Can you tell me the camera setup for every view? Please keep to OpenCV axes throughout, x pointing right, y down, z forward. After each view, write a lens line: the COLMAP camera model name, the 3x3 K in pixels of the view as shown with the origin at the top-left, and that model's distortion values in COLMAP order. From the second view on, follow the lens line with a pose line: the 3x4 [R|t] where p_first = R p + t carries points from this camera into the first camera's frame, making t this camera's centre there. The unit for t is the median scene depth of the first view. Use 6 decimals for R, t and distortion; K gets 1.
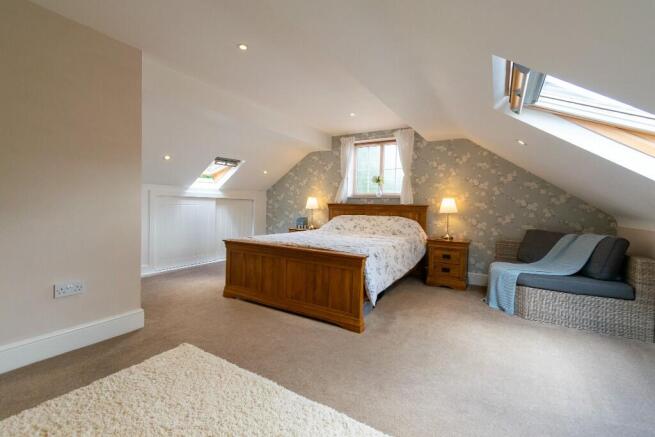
lens RADIAL K [[291.2, 0, 326.8], [0, 291.2, 217.5], [0, 0, 1]] dist [0.002020, -0.000847]
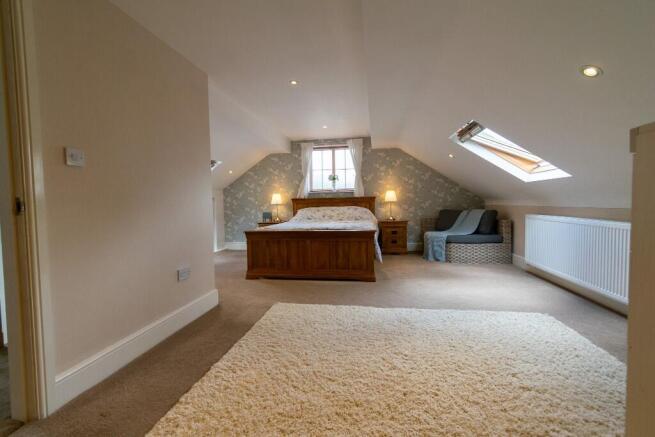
lens RADIAL K [[291.2, 0, 328.9], [0, 291.2, 218.9], [0, 0, 1]] dist [0.002020, -0.000847]
pose [[0.923565, -0.064715, 0.377942, -0.396171], [0.058090, 0.997892, 0.028917, 0.009850], [-0.379017, -0.004752, 0.925377, -0.177785]]
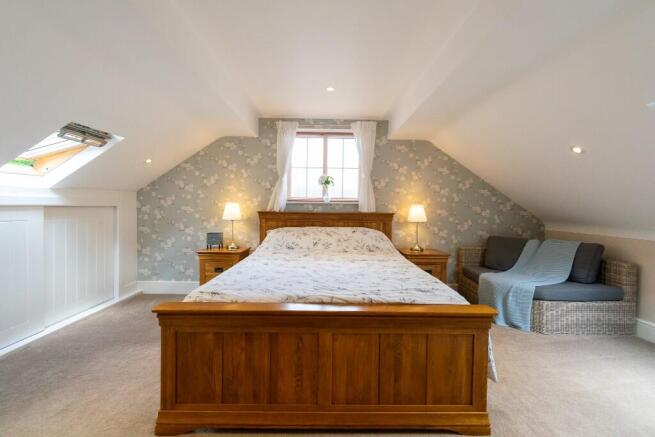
lens RADIAL K [[291.2, 0, 329.3], [0, 291.2, 215.8], [0, 0, 1]] dist [0.002020, -0.000847]
pose [[0.843424, -0.029463, 0.536439, -0.300456], [0.028537, 0.999542, 0.010030, -0.051448], [-0.536489, 0.006849, 0.843879, 0.400035]]
